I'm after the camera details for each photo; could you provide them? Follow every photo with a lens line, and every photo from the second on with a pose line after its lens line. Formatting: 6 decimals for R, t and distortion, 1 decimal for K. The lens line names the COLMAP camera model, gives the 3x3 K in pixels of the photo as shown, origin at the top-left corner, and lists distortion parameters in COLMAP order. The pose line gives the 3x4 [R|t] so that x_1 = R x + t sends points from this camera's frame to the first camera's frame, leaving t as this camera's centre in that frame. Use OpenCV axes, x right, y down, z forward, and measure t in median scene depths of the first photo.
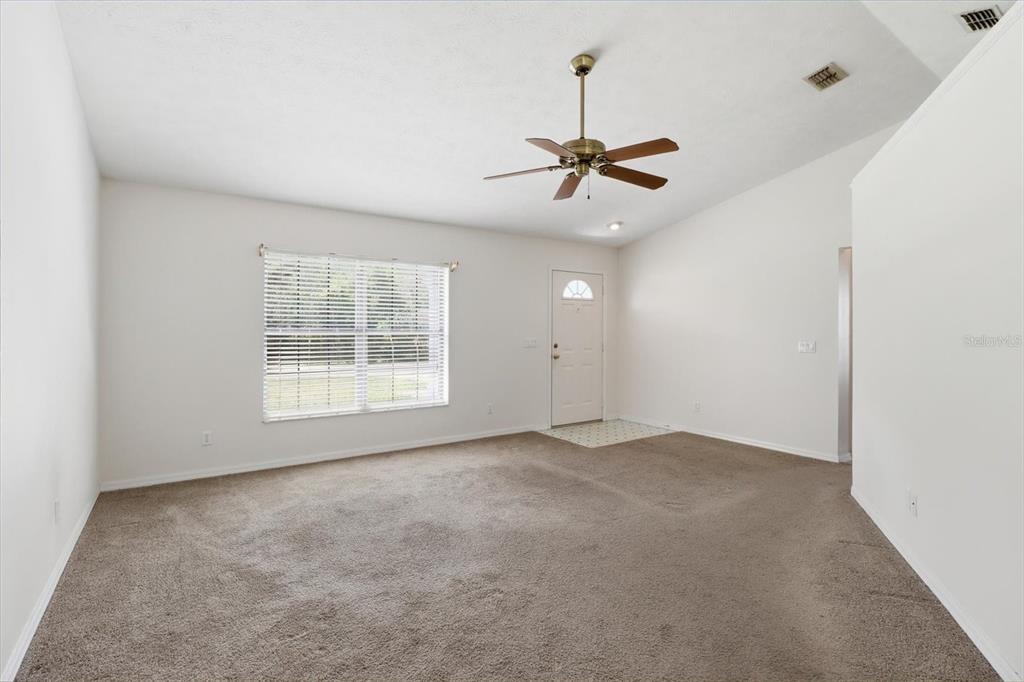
lens RADIAL K [[478.3, 0, 510.7], [0, 478.3, 330.0], [0, 0, 1]] dist [0.002975, -0.013197]
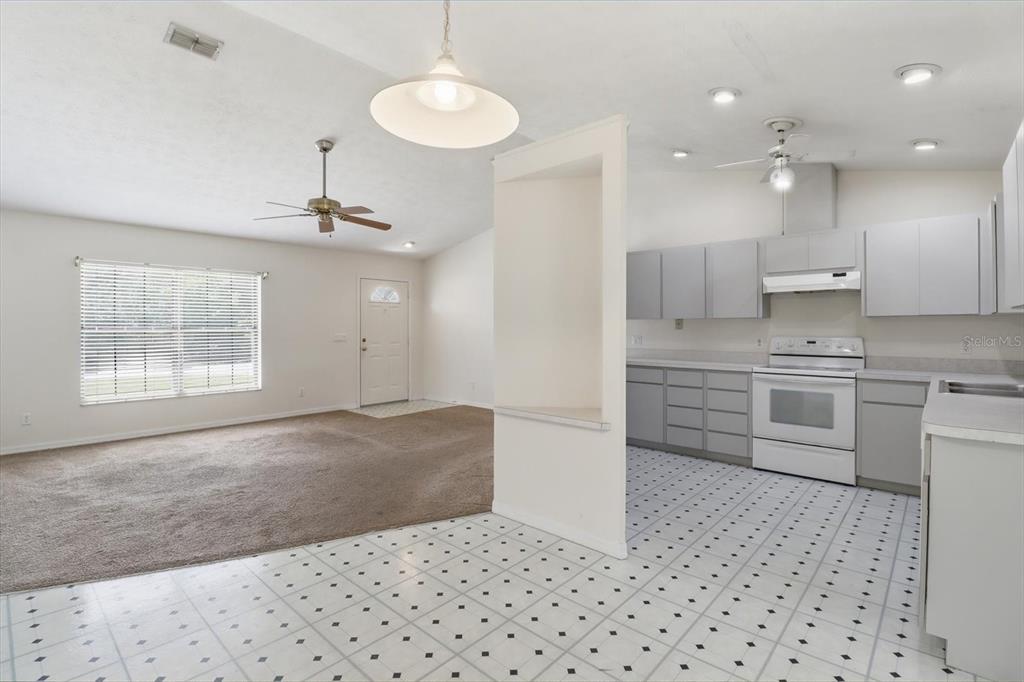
lens RADIAL K [[478.3, 0, 510.7], [0, 478.3, 330.0], [0, 0, 1]] dist [0.002975, -0.013197]
pose [[0.974331, -0.006032, 0.225041, 0.259669], [0.004800, 0.999970, 0.006023, 0.002605], [-0.225070, -0.004788, 0.974331, -0.391411]]
